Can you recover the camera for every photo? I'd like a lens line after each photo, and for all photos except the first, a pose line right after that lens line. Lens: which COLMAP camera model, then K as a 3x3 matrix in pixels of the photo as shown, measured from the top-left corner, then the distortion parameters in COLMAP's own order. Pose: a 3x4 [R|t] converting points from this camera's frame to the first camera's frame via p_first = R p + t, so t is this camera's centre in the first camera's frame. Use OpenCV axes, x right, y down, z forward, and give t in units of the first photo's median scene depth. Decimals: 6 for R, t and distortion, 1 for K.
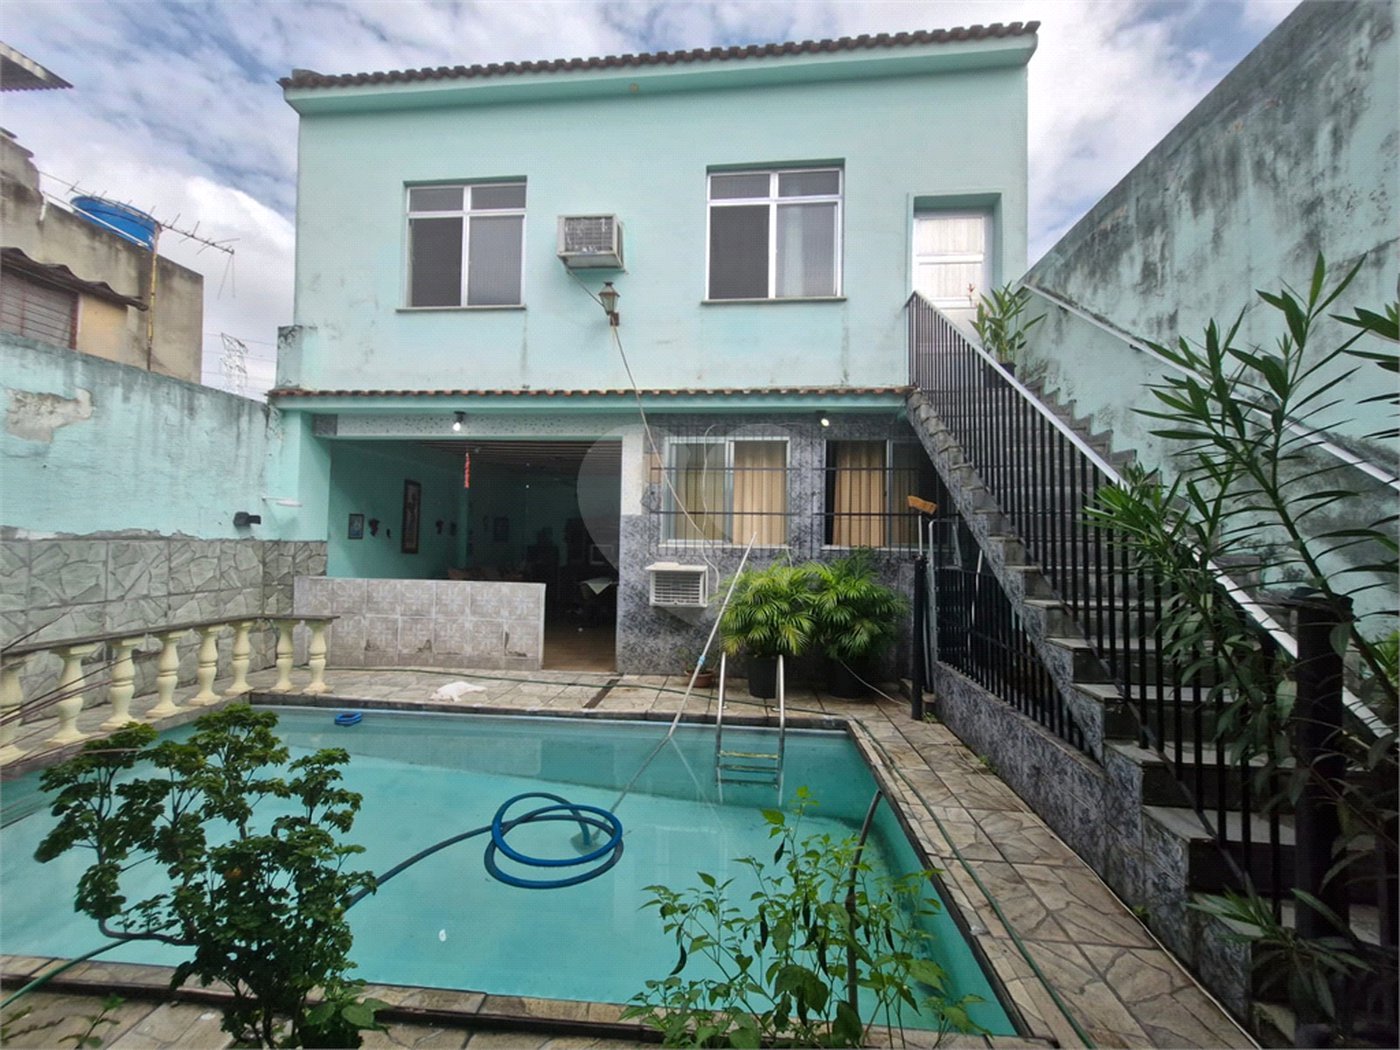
lens RADIAL K [[551.0, 0, 700.9], [0, 551.0, 527.4], [0, 0, 1]] dist [0.002372, -0.000465]
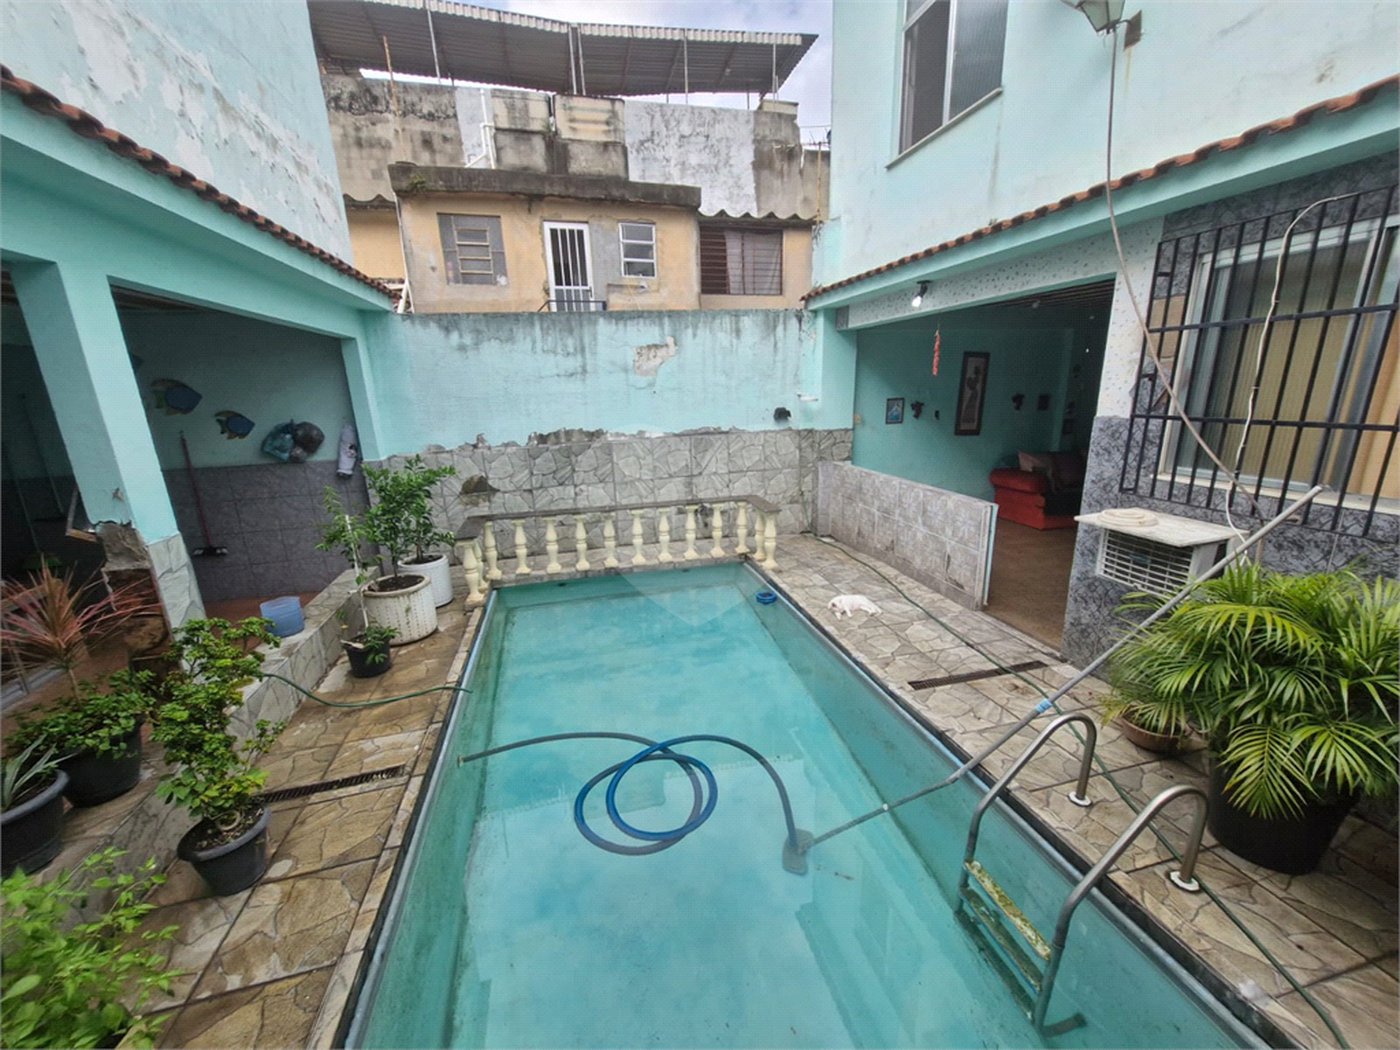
lens RADIAL K [[551.0, 0, 700.9], [0, 551.0, 527.4], [0, 0, 1]] dist [0.002372, -0.000465]
pose [[0.324295, 0.212658, -0.921742, 0.307950], [0.059782, 0.967848, 0.244328, -0.081403], [0.944065, -0.134338, 0.301155, 0.423998]]
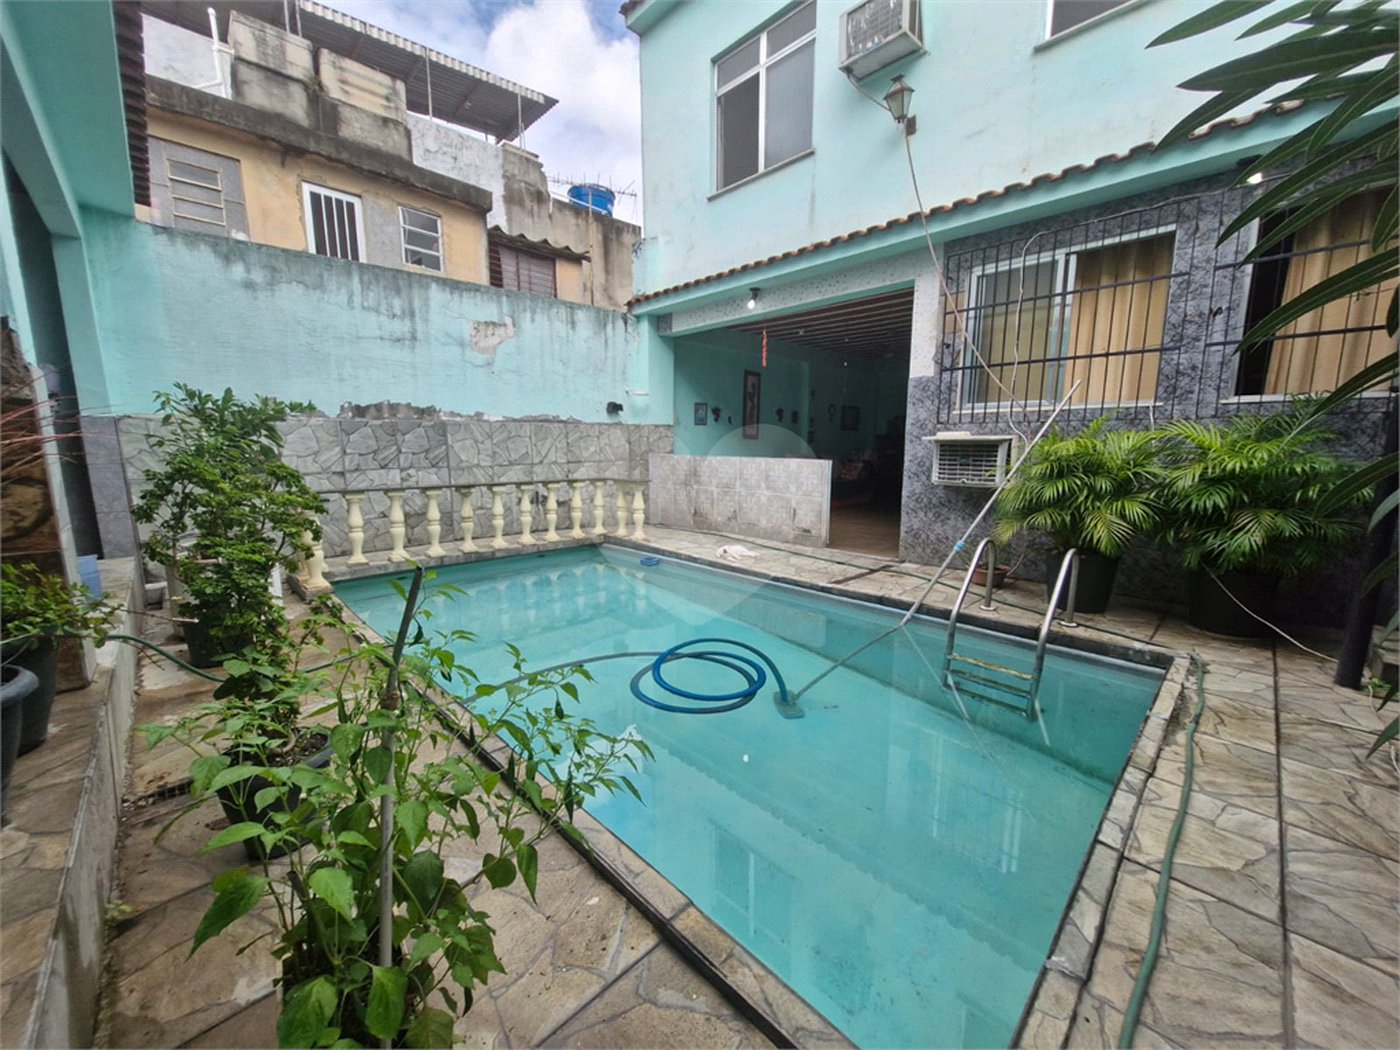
lens RADIAL K [[551.0, 0, 700.9], [0, 551.0, 527.4], [0, 0, 1]] dist [0.002372, -0.000465]
pose [[0.753113, 0.083173, -0.652613, 0.196001], [0.029300, 0.986752, 0.159570, 0.062696], [0.657238, -0.139296, 0.740698, 0.137519]]
